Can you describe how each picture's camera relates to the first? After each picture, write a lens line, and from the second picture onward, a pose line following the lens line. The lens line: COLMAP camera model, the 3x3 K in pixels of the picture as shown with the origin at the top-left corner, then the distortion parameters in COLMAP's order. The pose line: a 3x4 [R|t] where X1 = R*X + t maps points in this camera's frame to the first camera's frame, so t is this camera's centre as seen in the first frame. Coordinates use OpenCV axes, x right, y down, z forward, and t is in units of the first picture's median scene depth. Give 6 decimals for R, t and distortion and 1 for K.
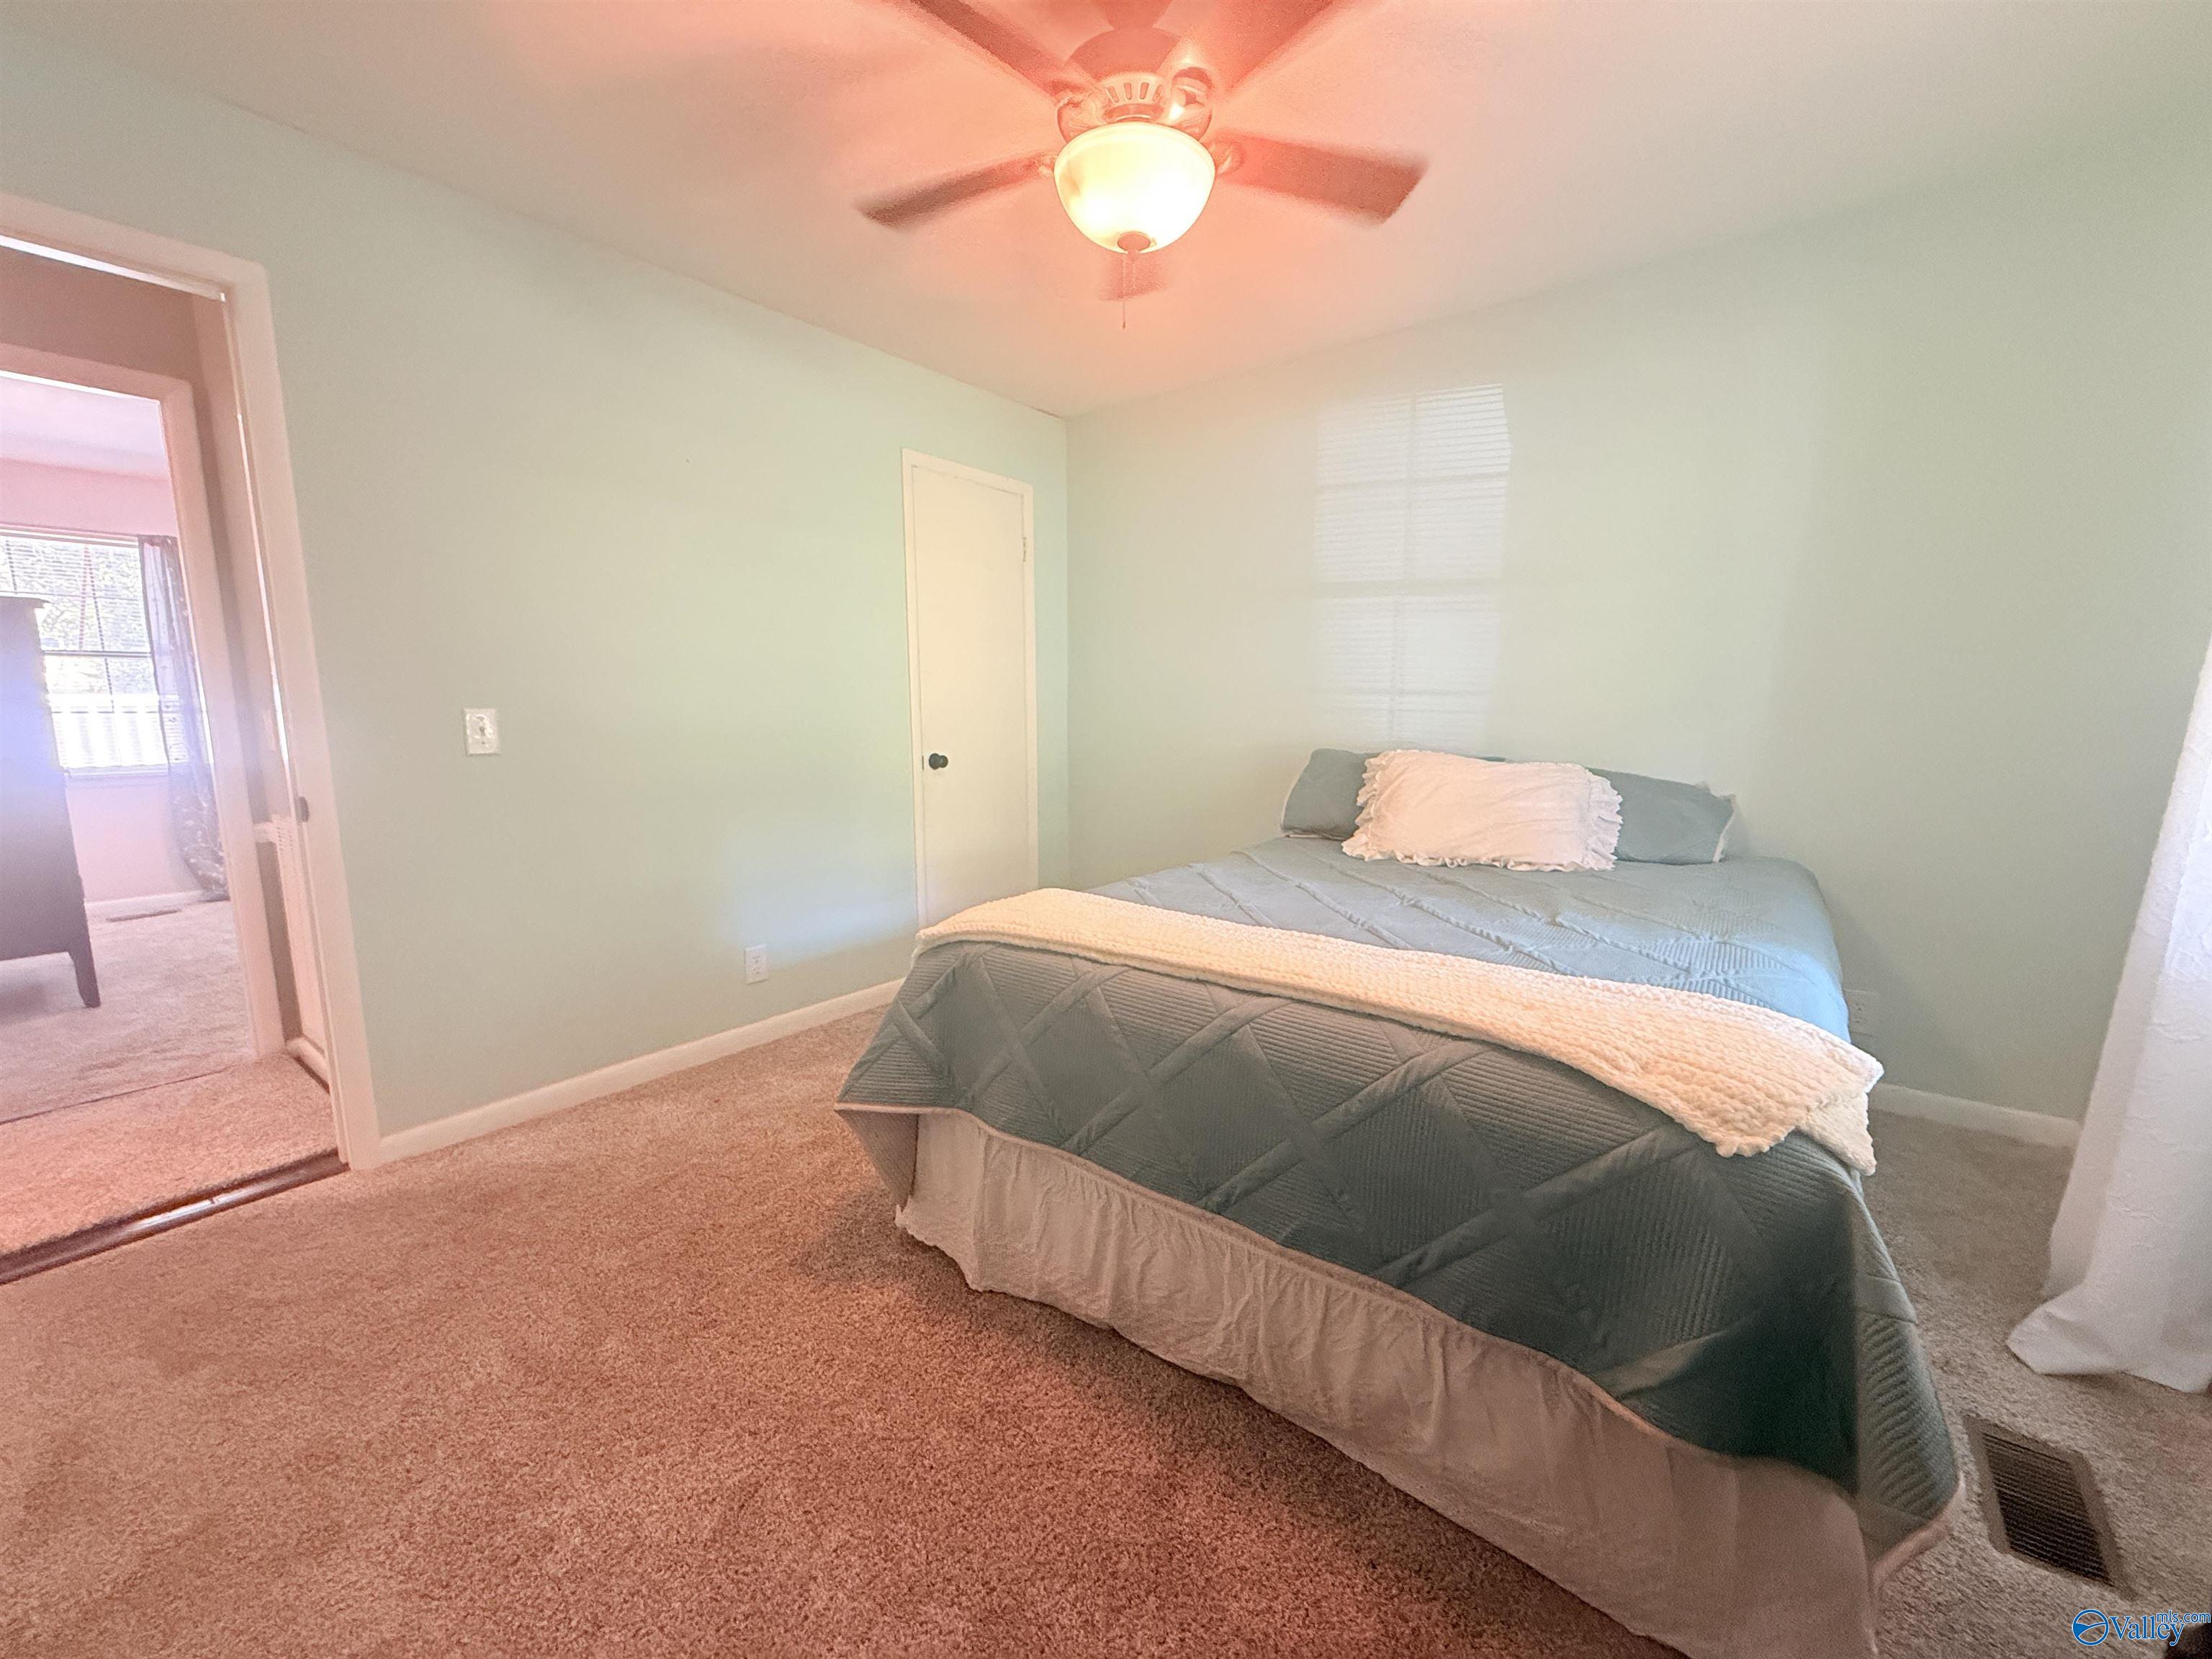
lens RADIAL K [[873.4, 0, 1103.0], [0, 873.4, 834.9], [0, 0, 1]] dist [-0.000332, -0.000290]
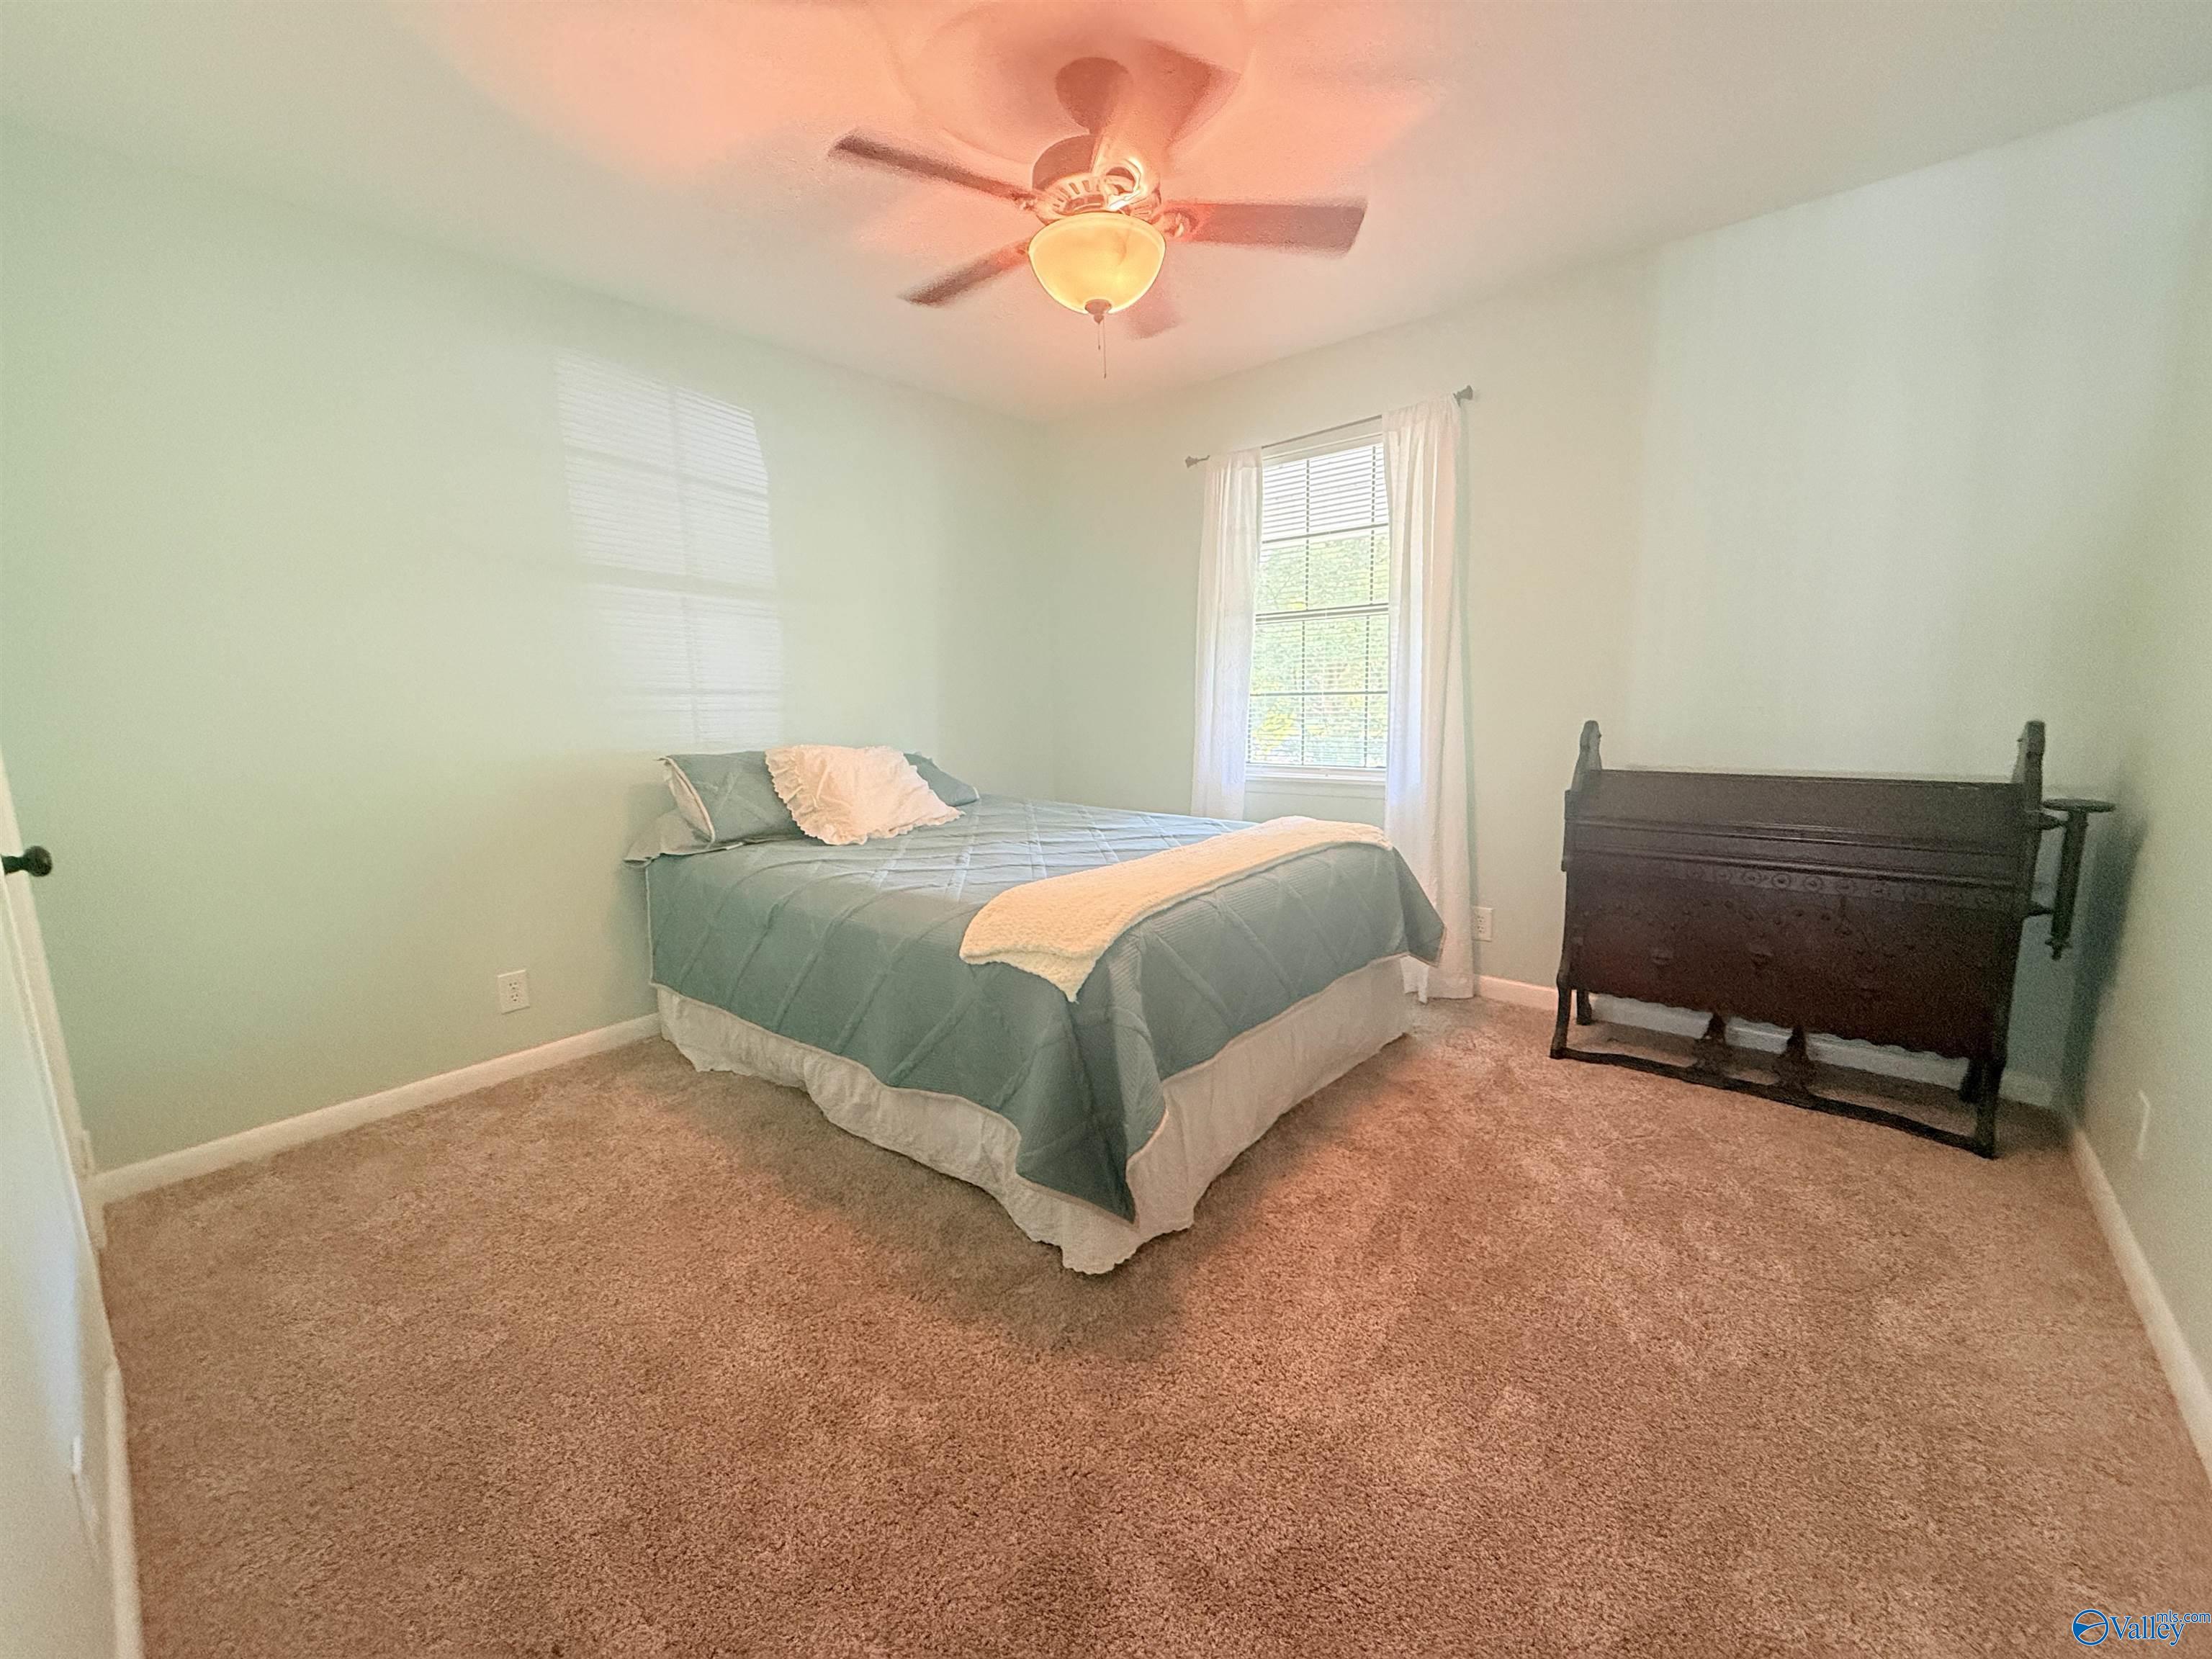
lens RADIAL K [[873.4, 0, 1103.0], [0, 873.4, 834.9], [0, 0, 1]] dist [-0.000332, -0.000290]
pose [[0.046446, -0.165428, 0.985128, -0.694576], [0.169410, 0.973211, 0.155440, -0.091737], [-0.984451, 0.159671, 0.073227, 0.561350]]
